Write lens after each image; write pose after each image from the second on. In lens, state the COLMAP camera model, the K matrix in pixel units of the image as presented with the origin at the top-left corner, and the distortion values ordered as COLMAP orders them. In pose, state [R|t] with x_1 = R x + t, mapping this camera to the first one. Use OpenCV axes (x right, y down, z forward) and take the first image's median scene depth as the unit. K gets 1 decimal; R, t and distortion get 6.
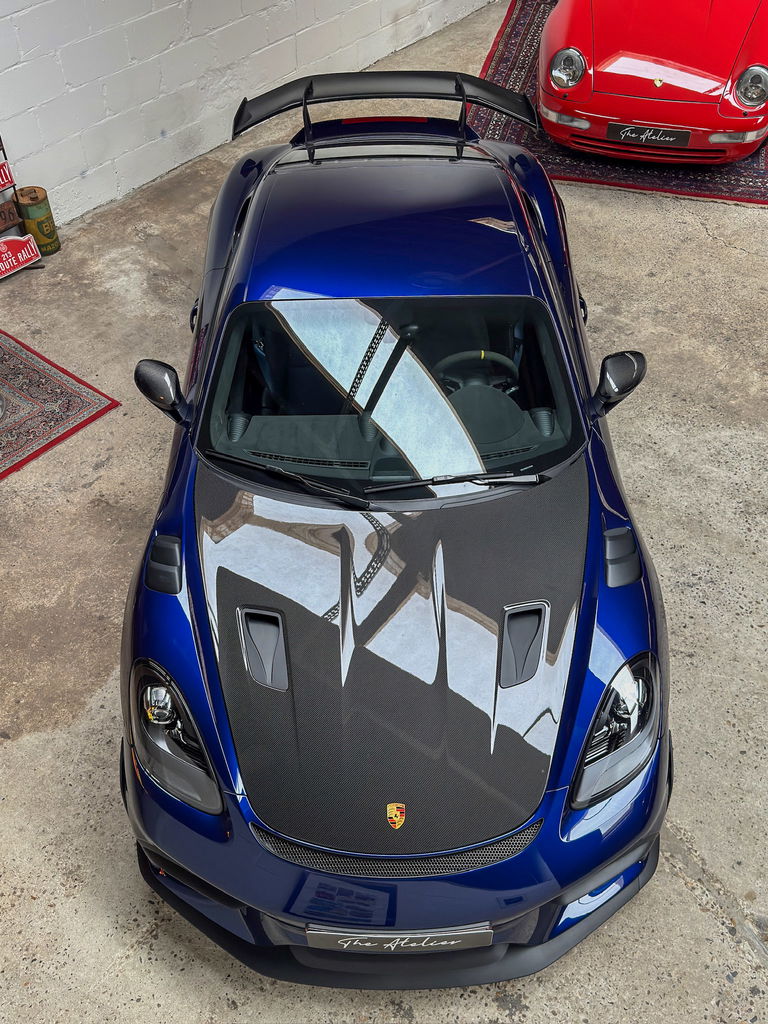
lens RADIAL K [[938.4, 0, 383.8], [0, 938.4, 509.7], [0, 0, 1]] dist [-0.011903, 0.000000]
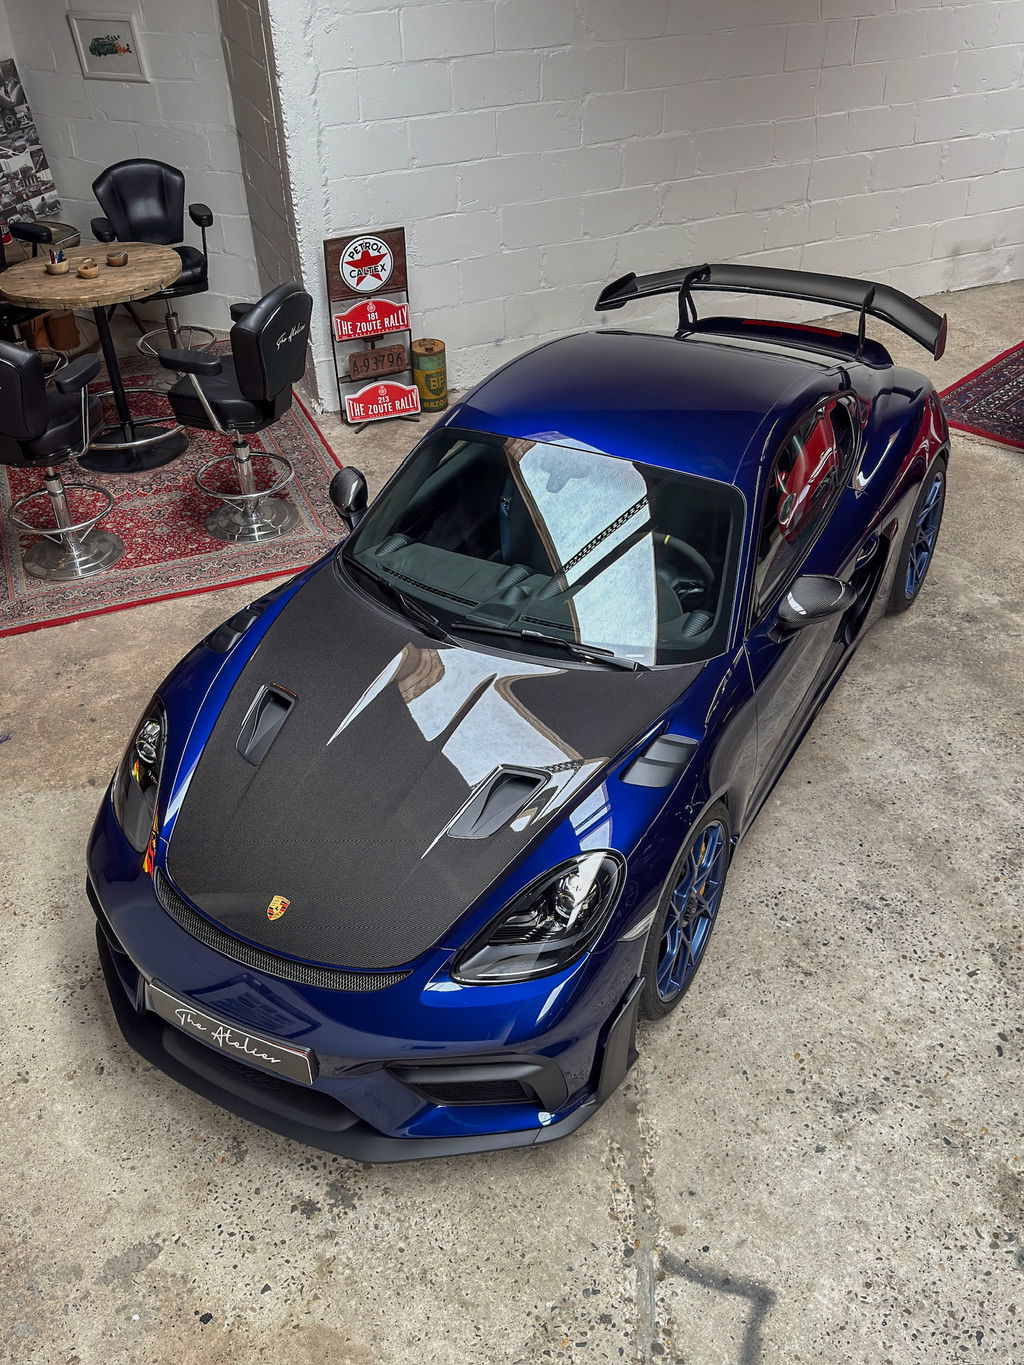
lens RADIAL K [[1250.9, 0, 515.0], [0, 1250.9, 682.9], [0, 0, 1]] dist [-0.011903, 0.000000]
pose [[0.875690, 0.275353, -0.396671, 0.501378], [-0.337205, 0.936708, -0.094188, 0.120194], [0.345630, 0.216239, 0.913116, -0.072921]]
